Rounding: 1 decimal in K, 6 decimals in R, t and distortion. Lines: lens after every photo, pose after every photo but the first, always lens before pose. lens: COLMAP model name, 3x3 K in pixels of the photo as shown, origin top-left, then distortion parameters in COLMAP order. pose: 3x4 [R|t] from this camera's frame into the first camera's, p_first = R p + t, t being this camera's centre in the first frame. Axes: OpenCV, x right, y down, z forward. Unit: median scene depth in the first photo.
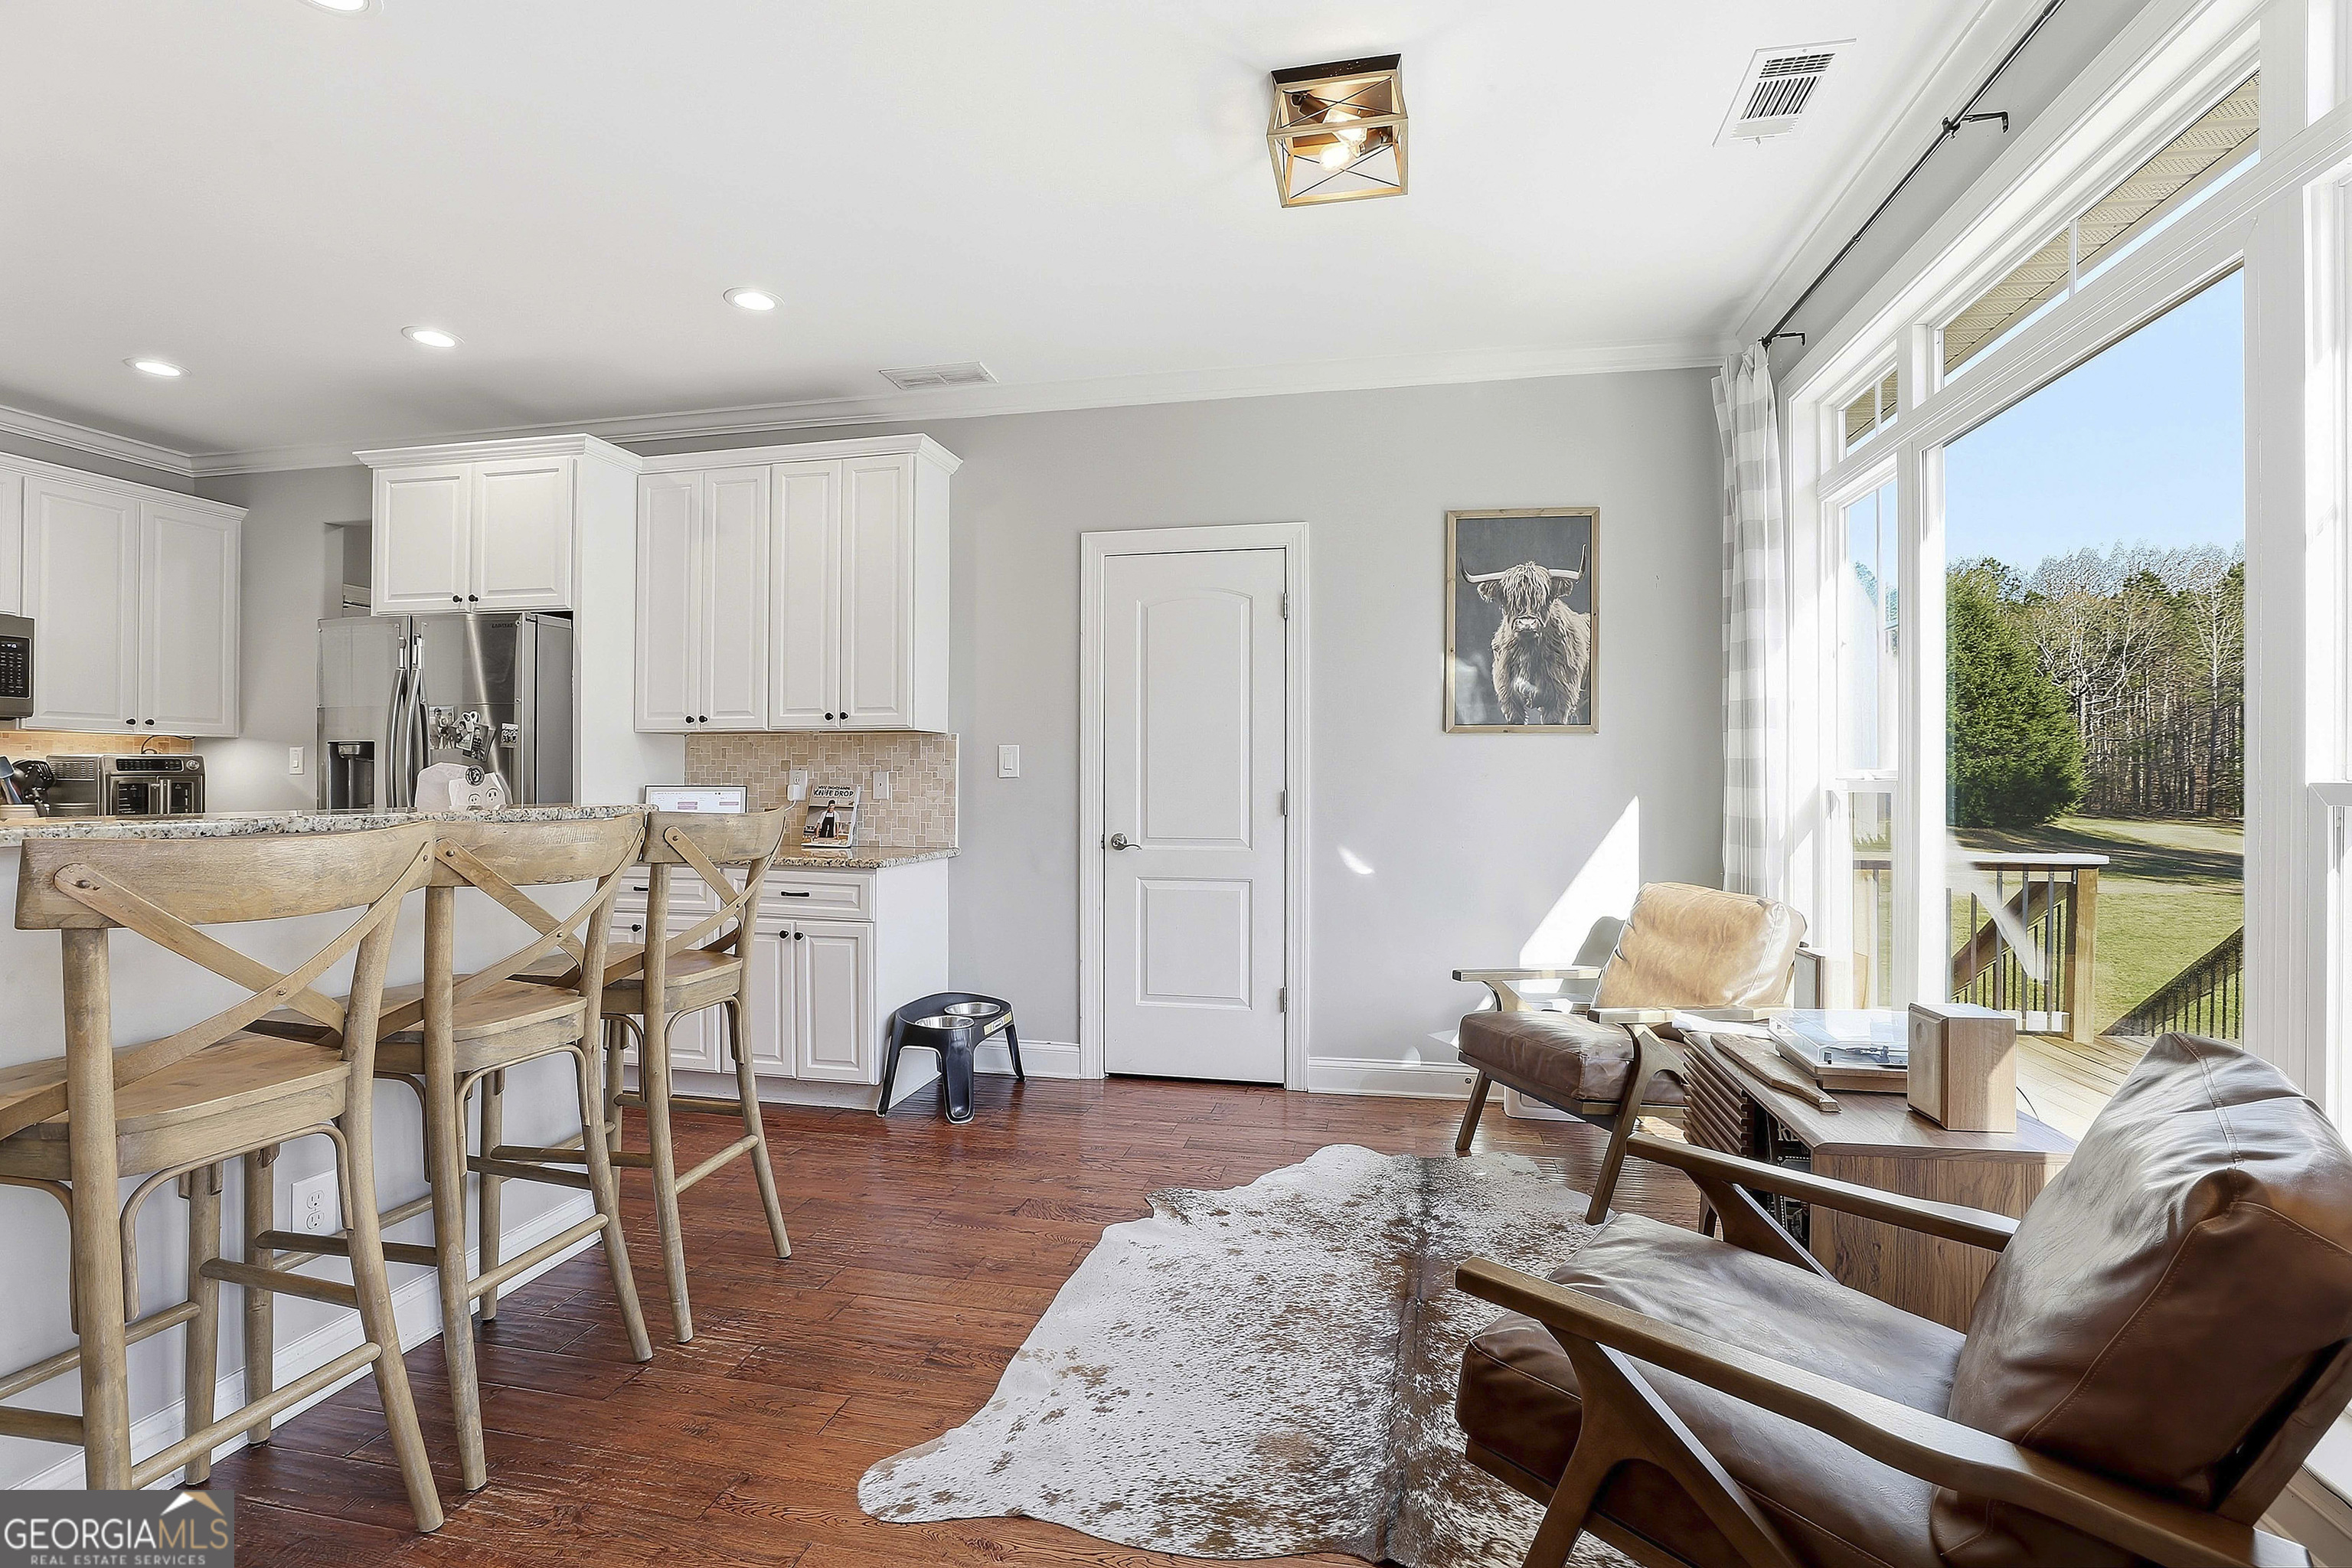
lens RADIAL K [[1075.9, 0, 1184.7], [0, 1075.9, 781.4], [0, 0, 1]] dist [-0.048332, 0.015716]
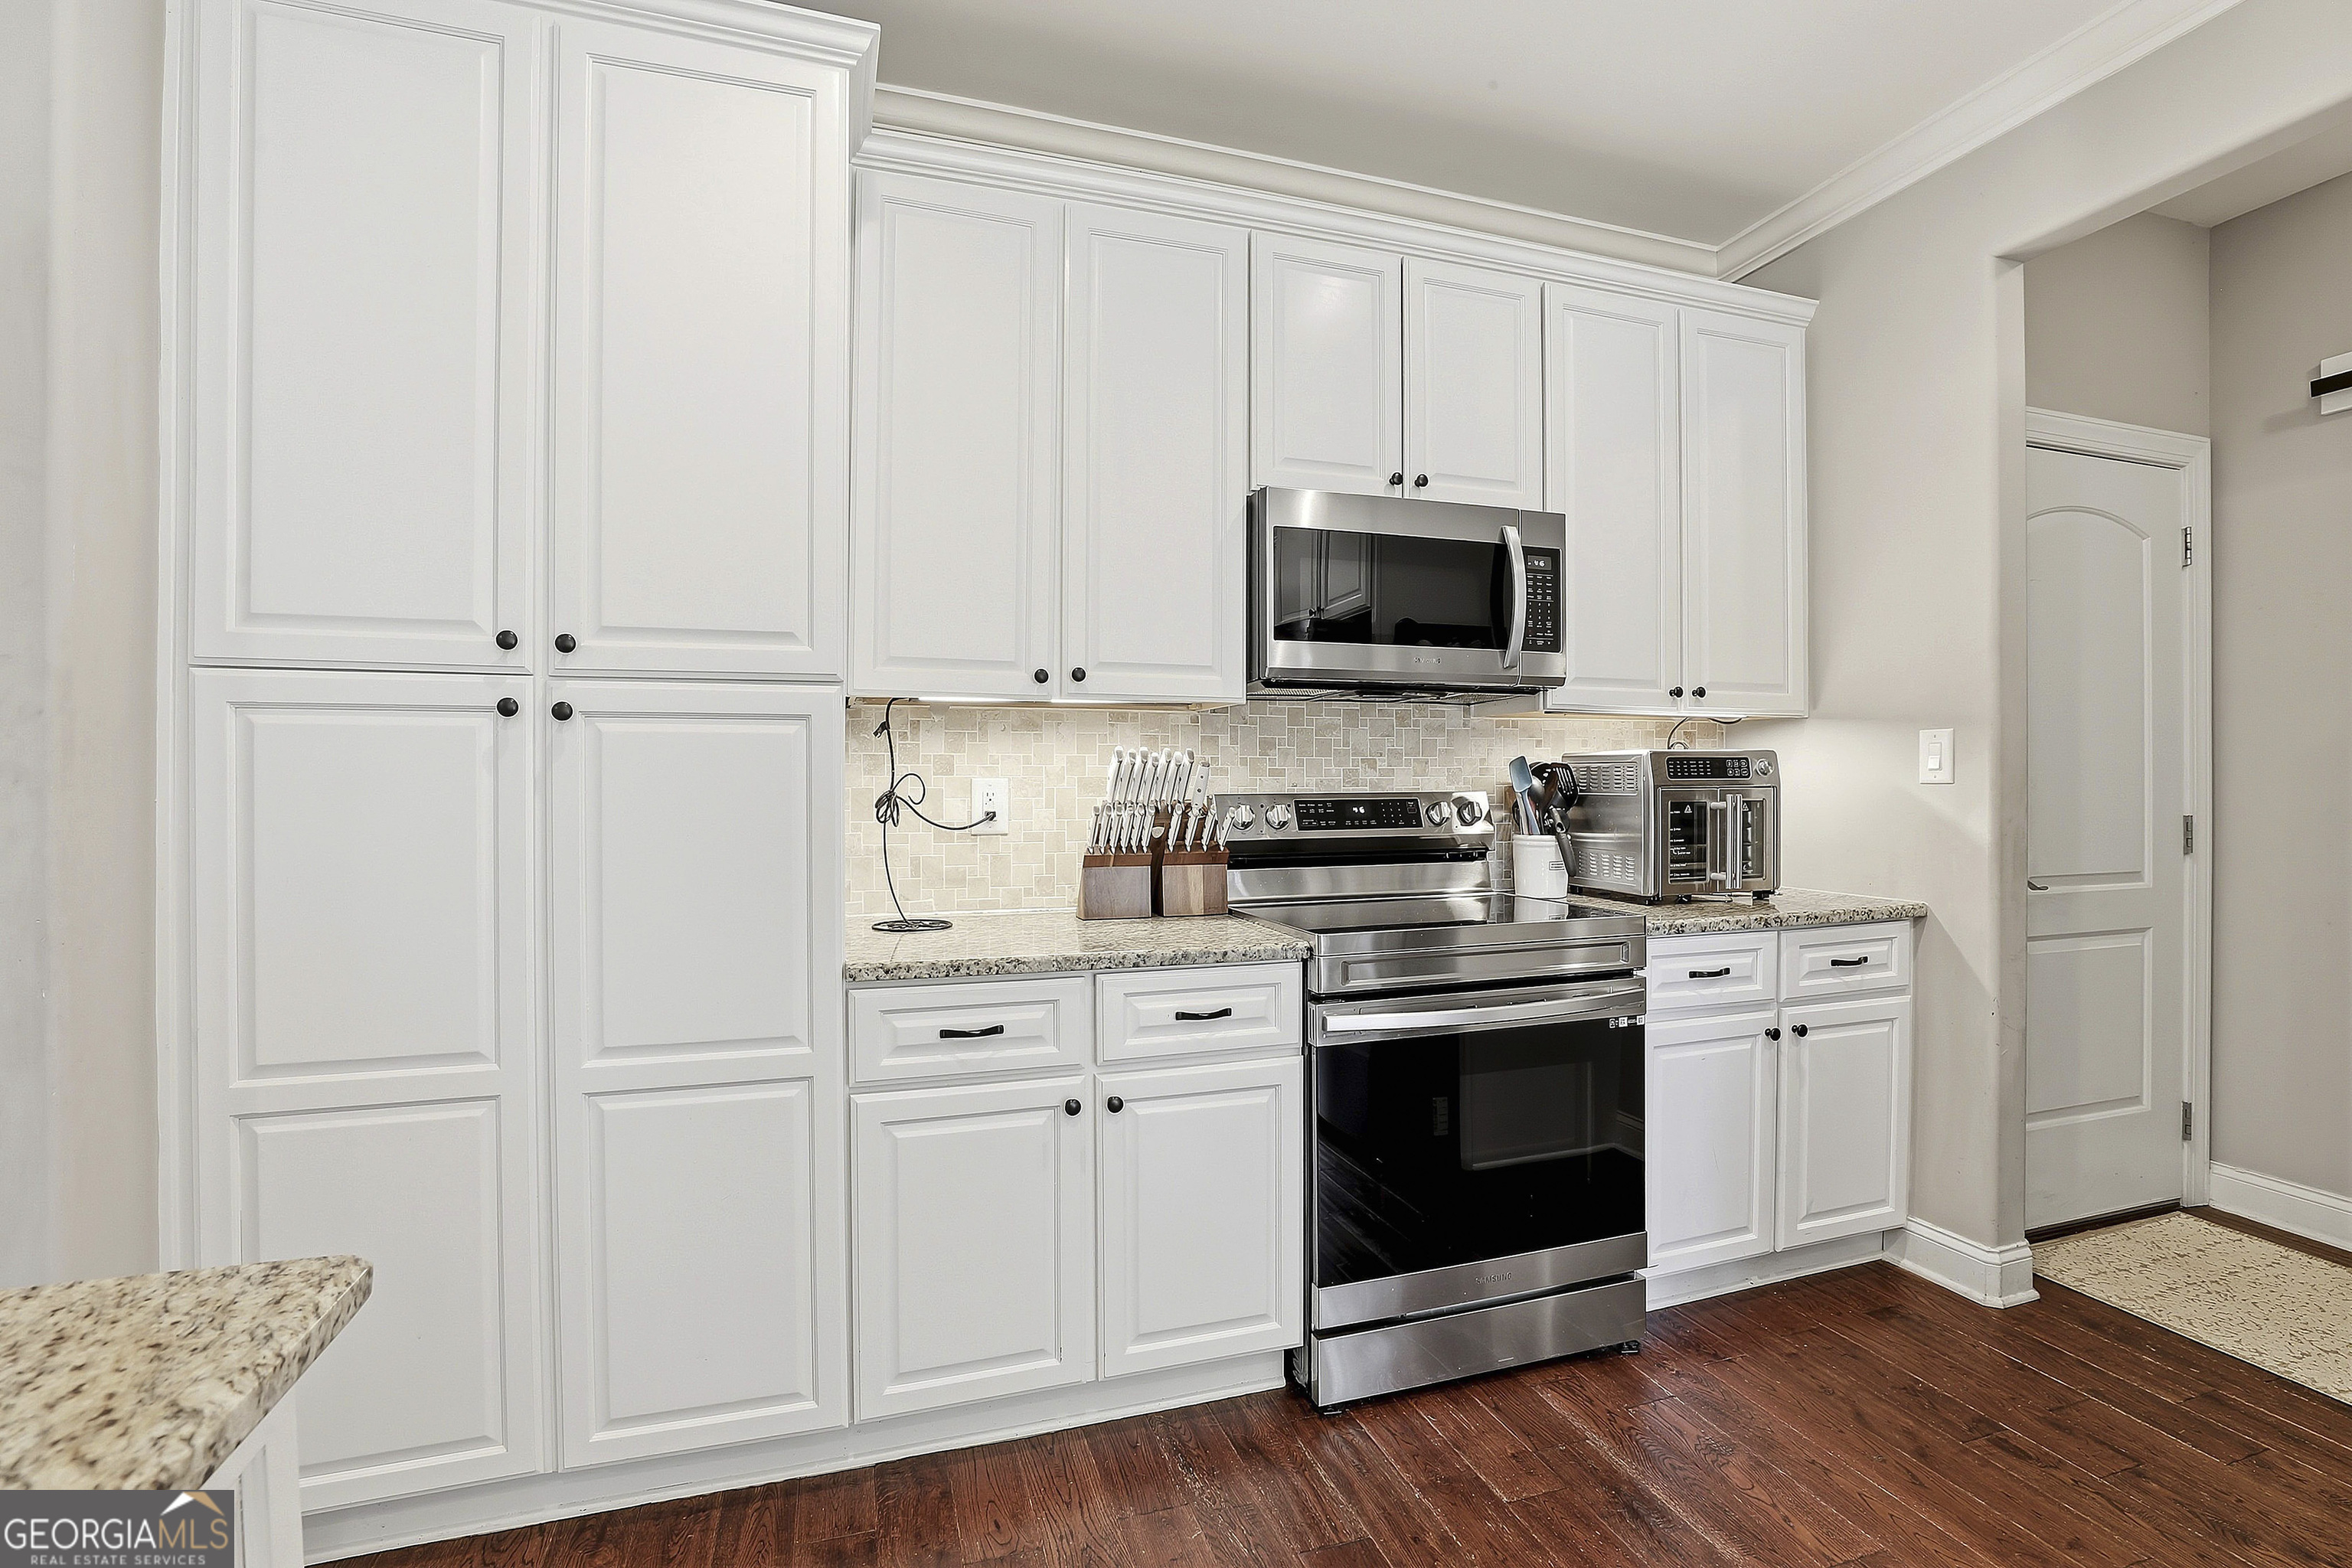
lens RADIAL K [[1075.9, 0, 1184.7], [0, 1075.9, 781.4], [0, 0, 1]] dist [-0.048332, 0.015716]
pose [[0.485197, -0.004709, -0.874392, -0.659391], [0.000534, 0.999987, -0.005089, -0.006071], [0.874405, 0.002002, 0.485193, 0.502169]]
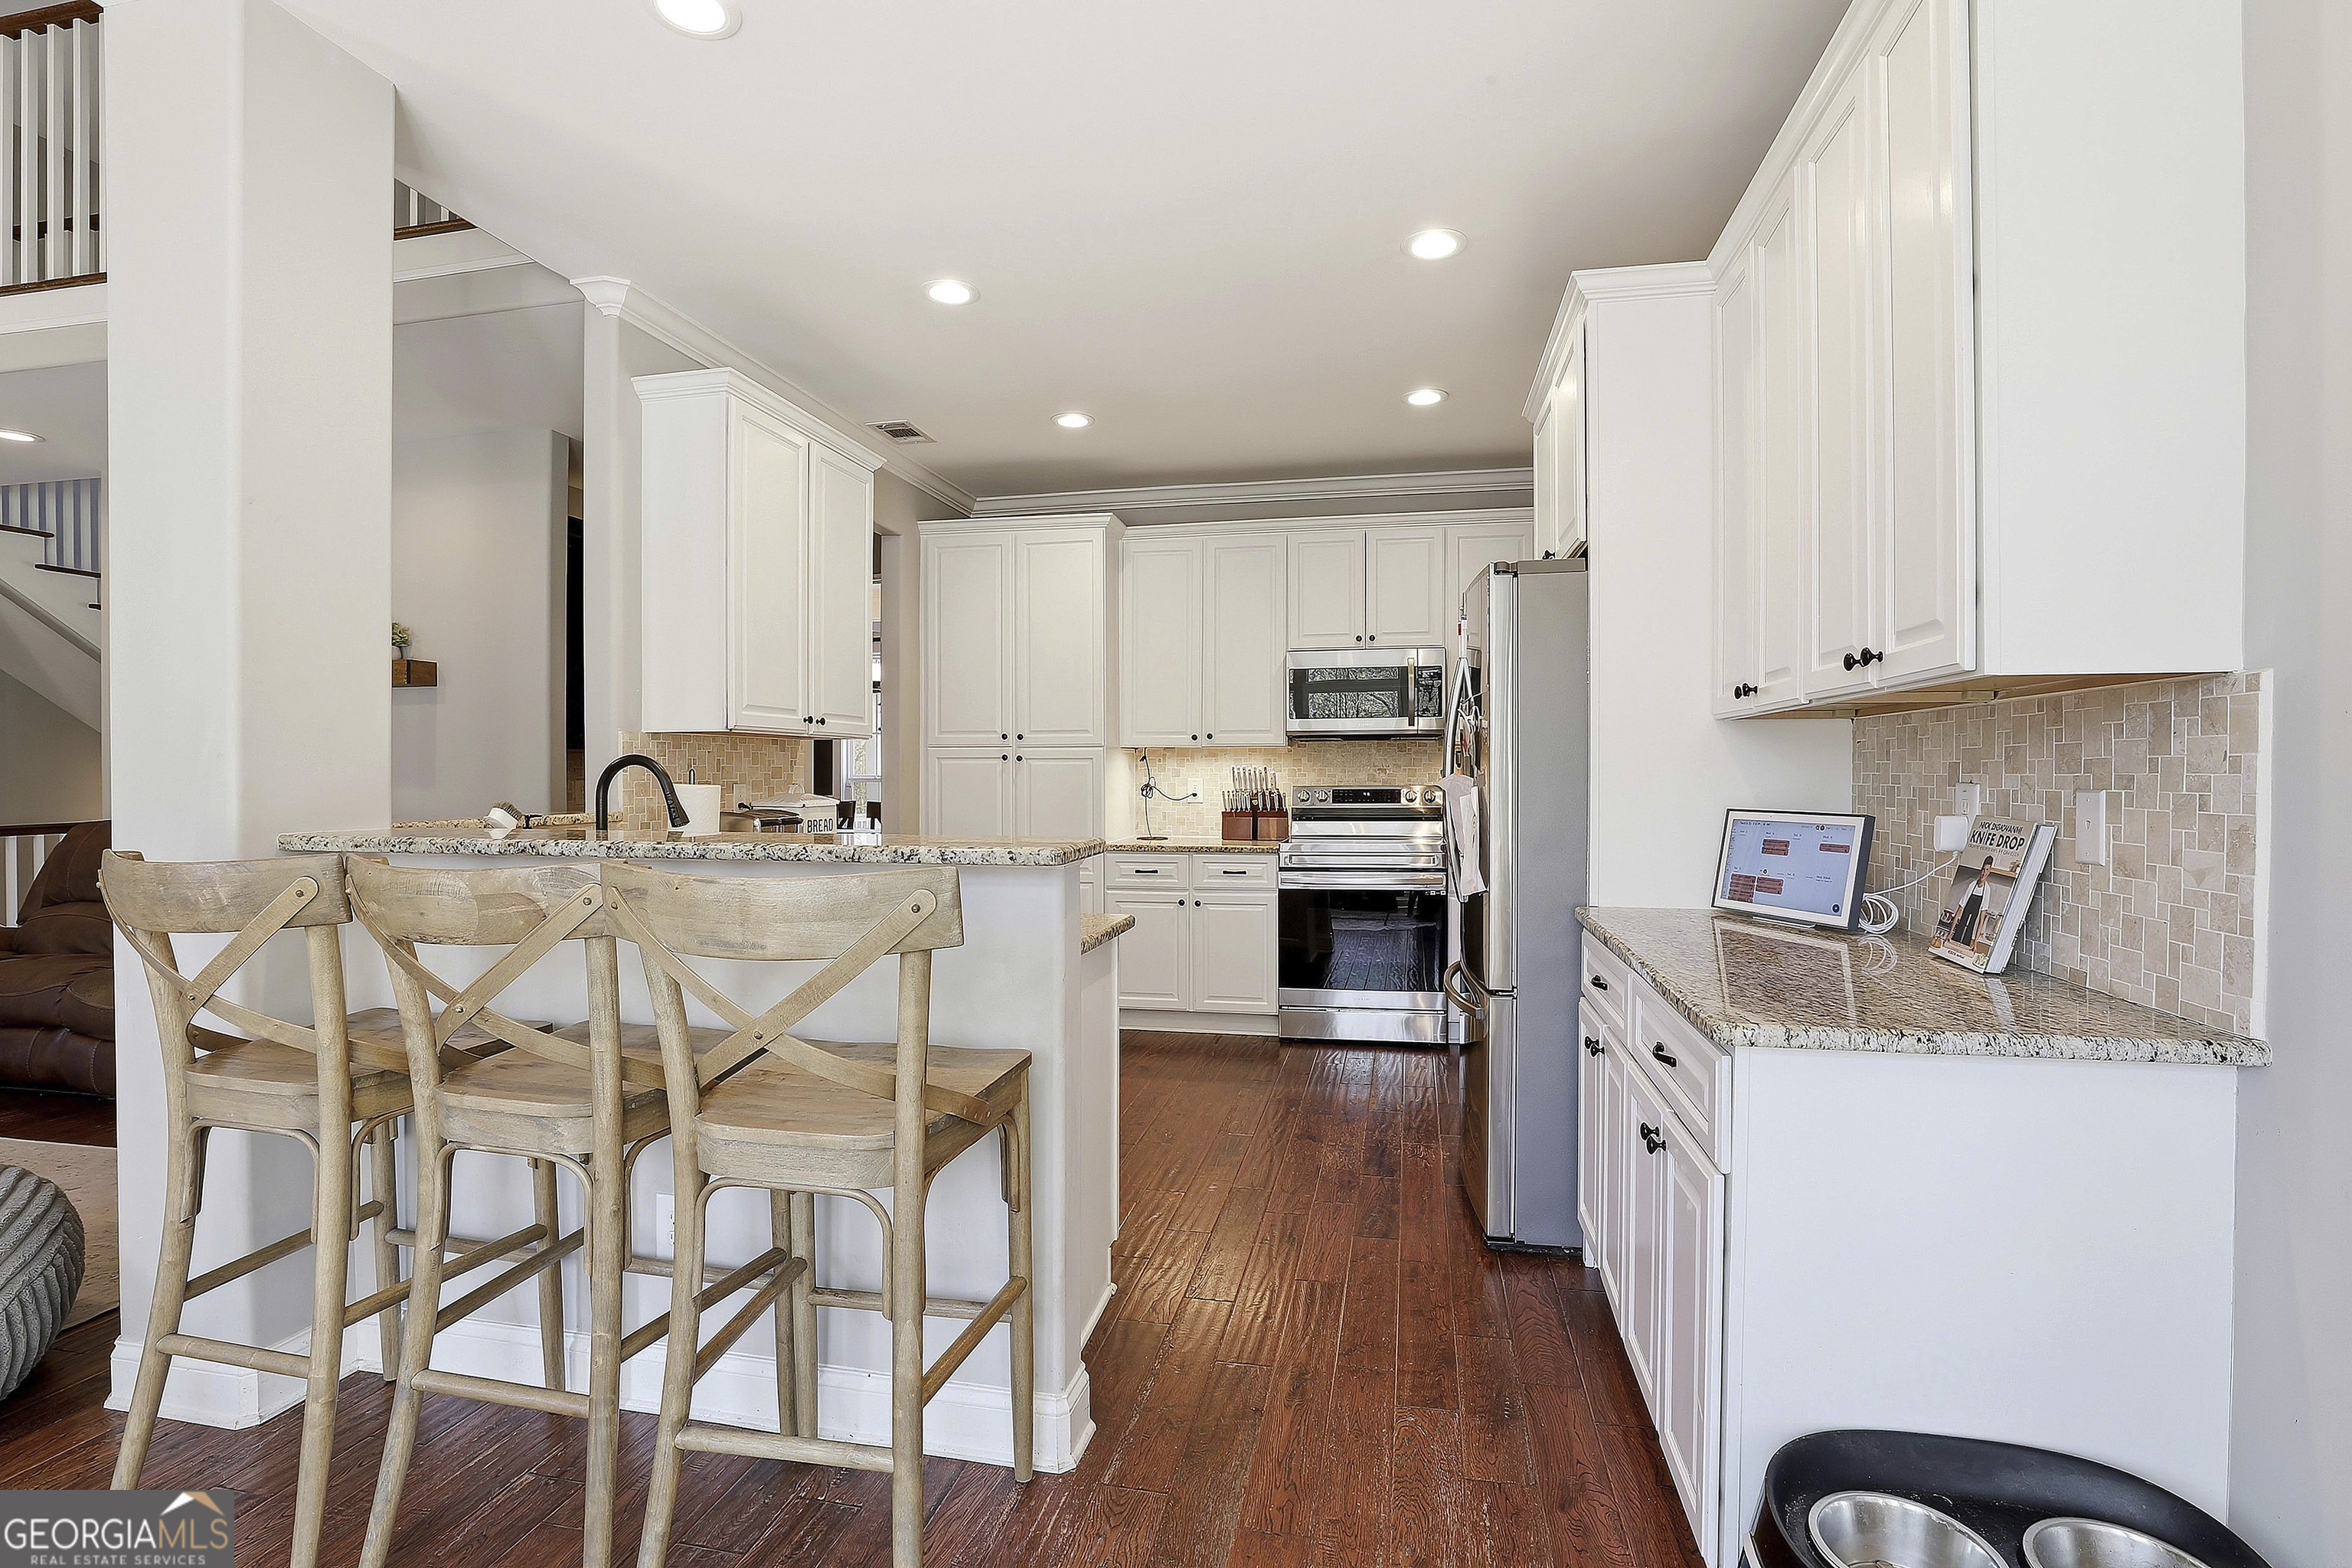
lens RADIAL K [[1075.9, 0, 1184.7], [0, 1075.9, 781.4], [0, 0, 1]] dist [-0.048332, 0.015716]
pose [[-0.010660, 0.005030, -0.999931, 0.088762], [-0.001755, 0.999986, 0.005049, -0.013562], [0.999942, 0.001809, -0.010651, 0.685315]]
